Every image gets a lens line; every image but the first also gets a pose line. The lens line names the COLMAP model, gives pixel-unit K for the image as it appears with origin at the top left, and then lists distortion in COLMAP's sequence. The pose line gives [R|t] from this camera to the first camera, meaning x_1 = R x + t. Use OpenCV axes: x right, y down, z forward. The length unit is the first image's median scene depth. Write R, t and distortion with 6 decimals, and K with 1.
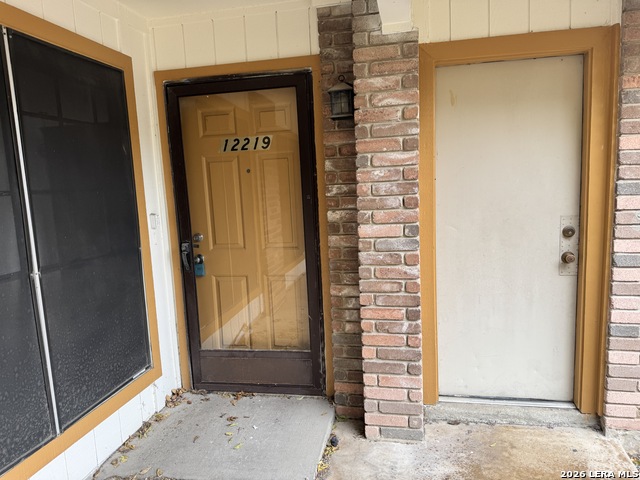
lens RADIAL K [[440.7, 0, 320.3], [0, 440.7, 241.4], [0, 0, 1]] dist [0.011153, 0.002407]
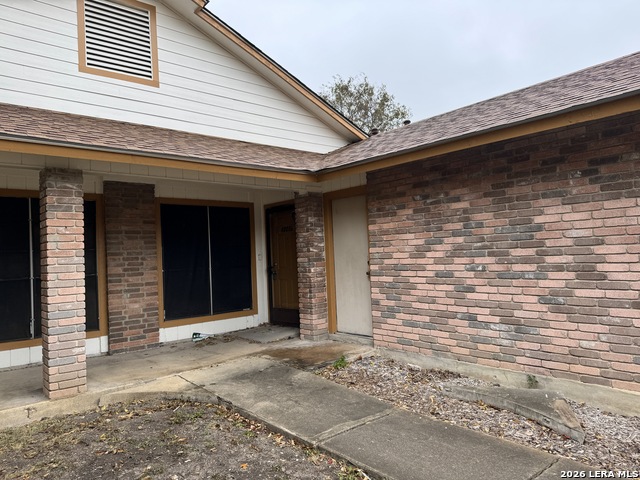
lens RADIAL K [[440.7, 0, 318.9], [0, 440.7, 238.8], [0, 0, 1]] dist [0.011153, 0.002407]
pose [[0.790257, -0.012915, -0.612640, 1.766465], [-0.075792, 0.990041, -0.118636, 0.152227], [0.608071, 0.140186, 0.781408, -1.049097]]
